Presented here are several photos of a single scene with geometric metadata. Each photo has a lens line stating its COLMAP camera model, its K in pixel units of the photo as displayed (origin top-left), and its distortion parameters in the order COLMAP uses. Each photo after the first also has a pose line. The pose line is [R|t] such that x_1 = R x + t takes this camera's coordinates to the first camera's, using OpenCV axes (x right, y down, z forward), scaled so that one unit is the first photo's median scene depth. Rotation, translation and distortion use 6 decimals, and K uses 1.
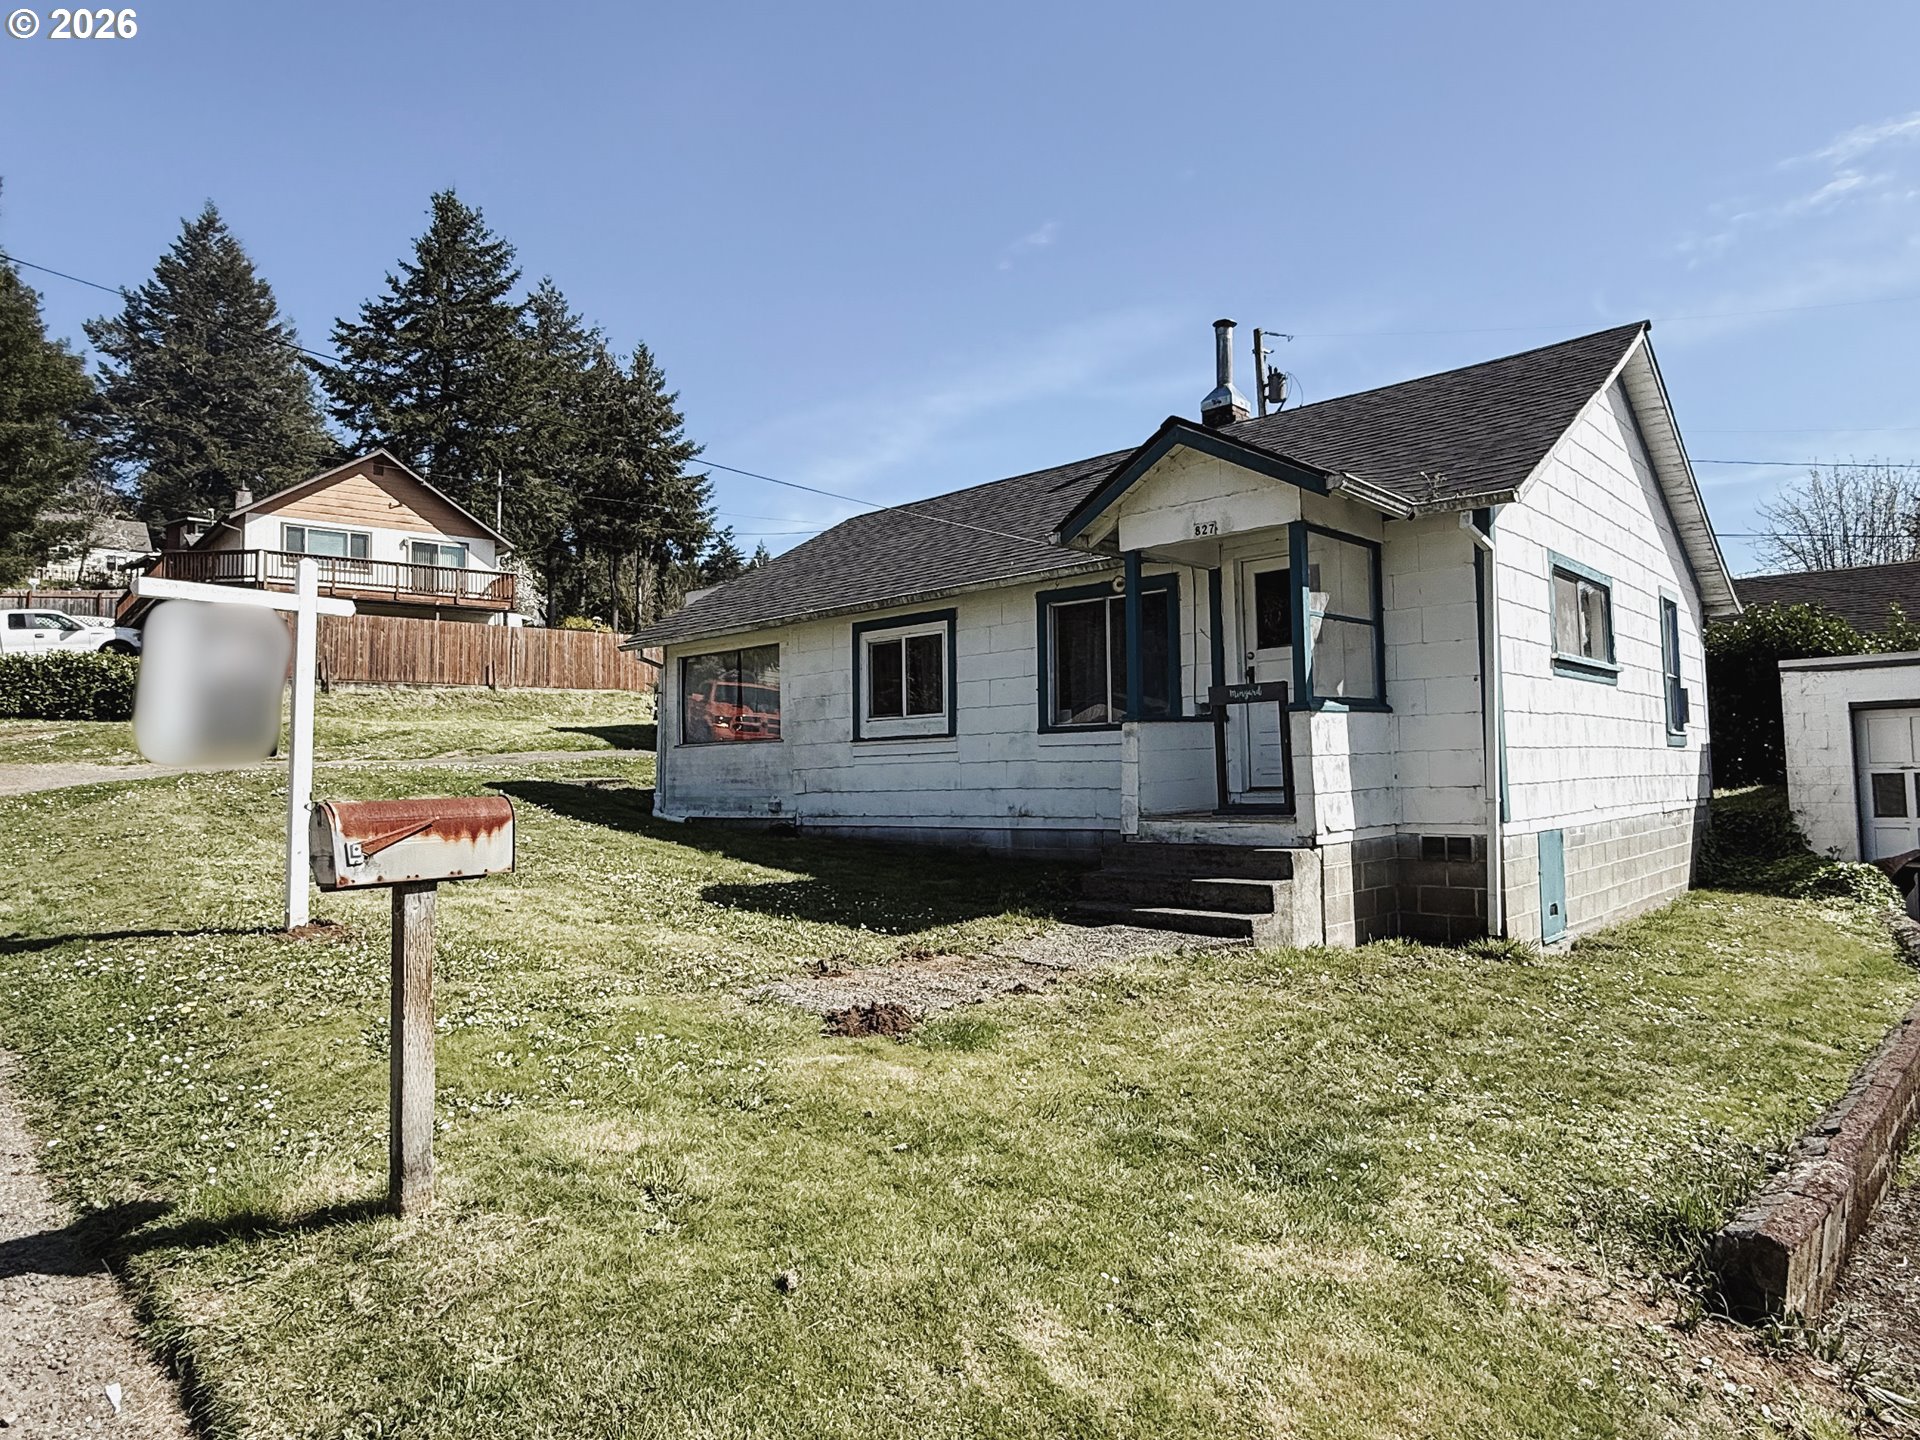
lens RADIAL K [[1188.2, 0, 944.6], [0, 1188.2, 725.7], [0, 0, 1]] dist [-0.004217, 0.004754]
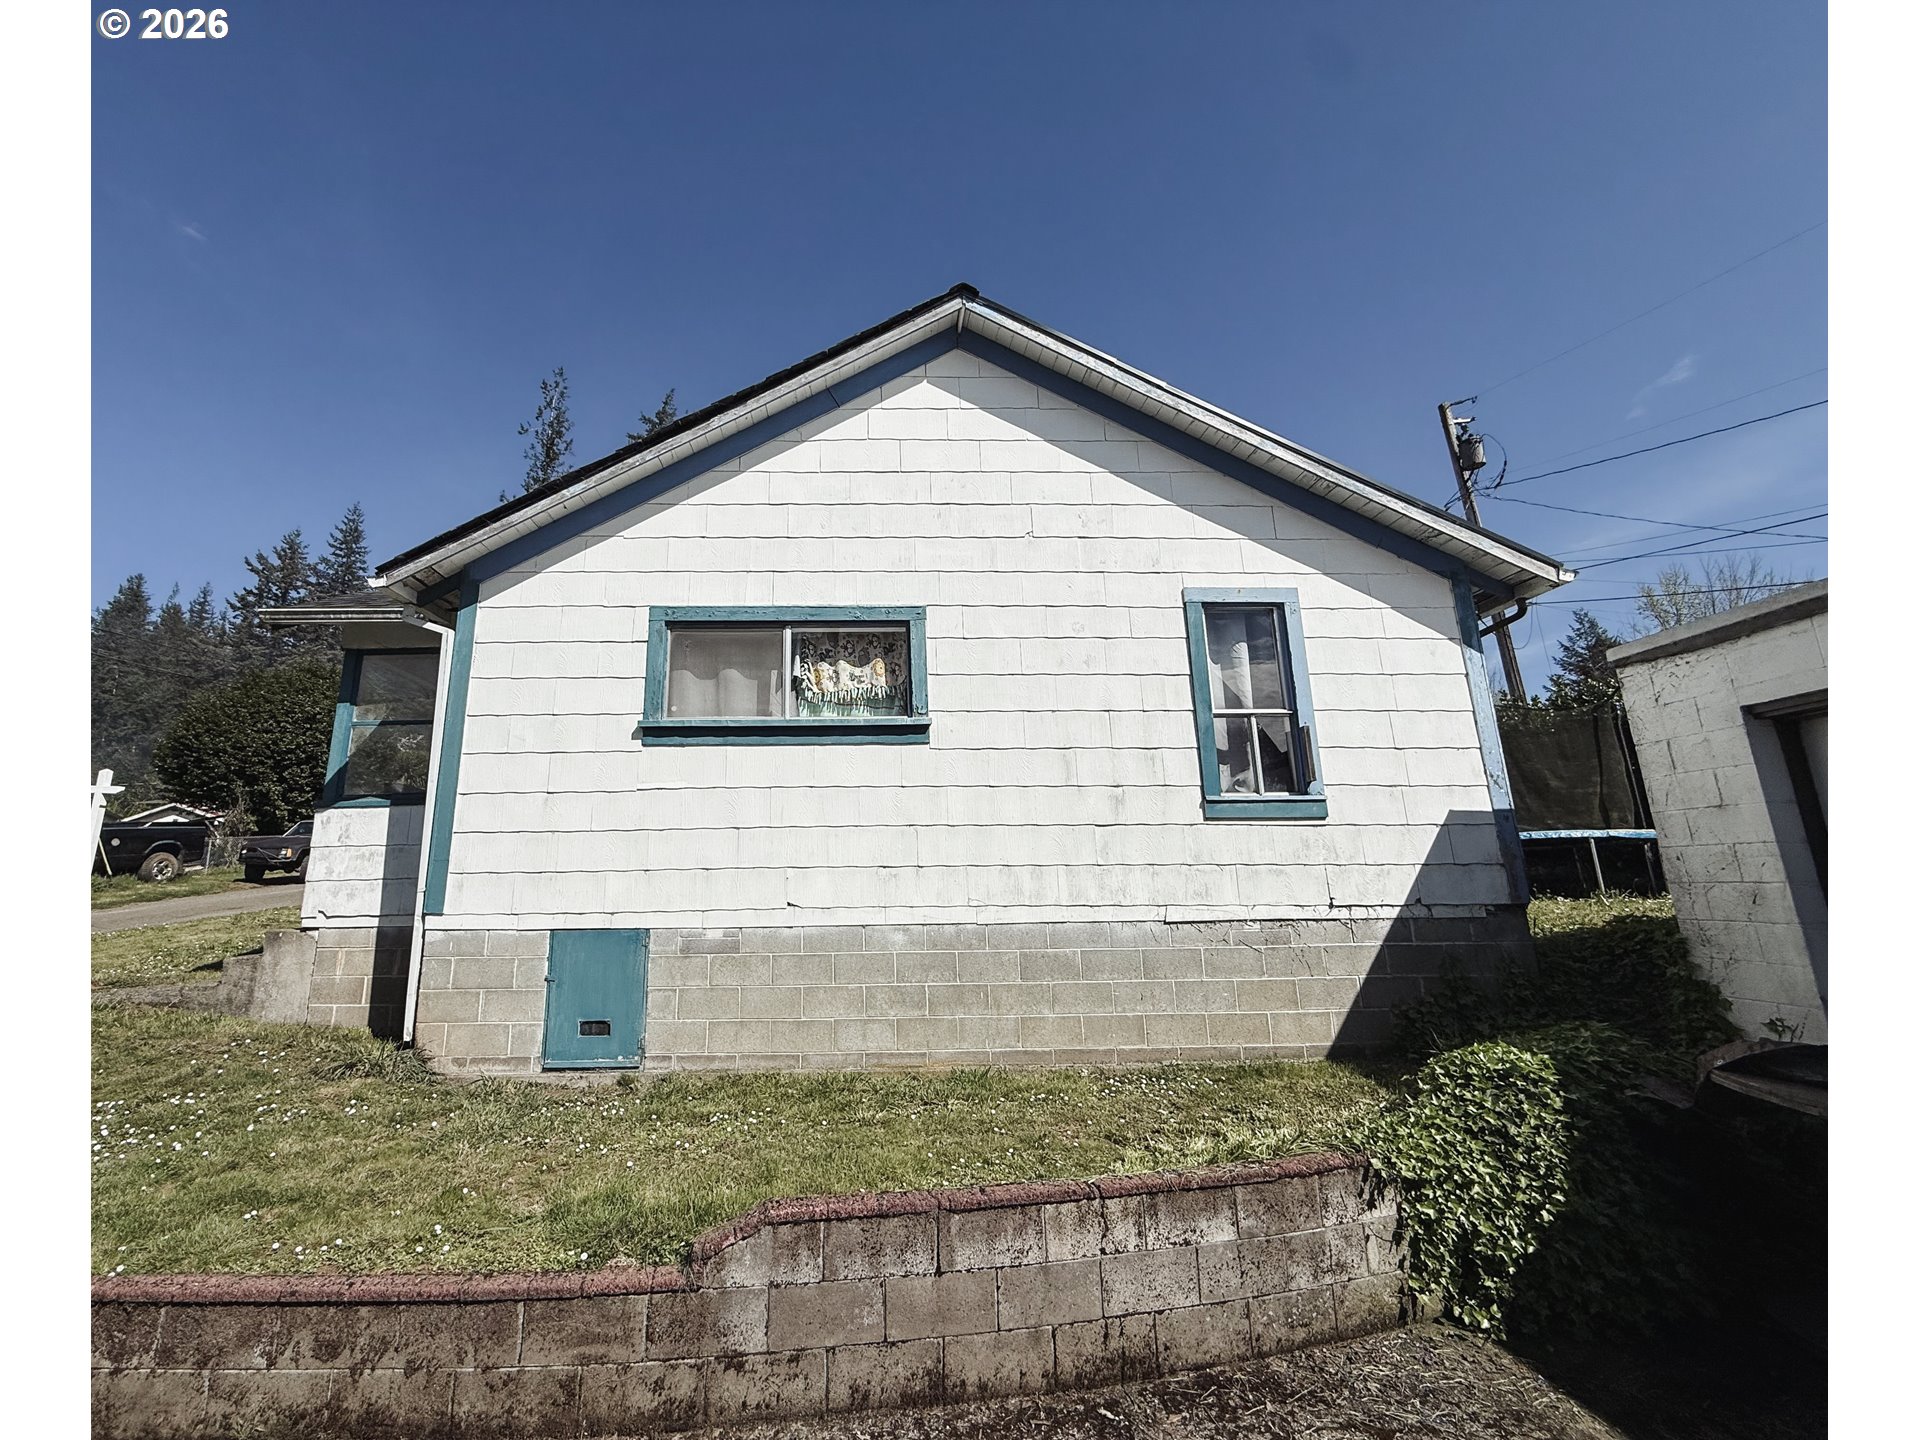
lens RADIAL K [[768.4, 0, 944.4], [0, 768.4, 722.5], [0, 0, 1]] dist [-0.001531, 0.000339]
pose [[0.685374, -0.140640, -0.714481, 0.773464], [0.029110, 0.985679, -0.166100, 0.028838], [0.727609, 0.093042, 0.679653, 0.565469]]
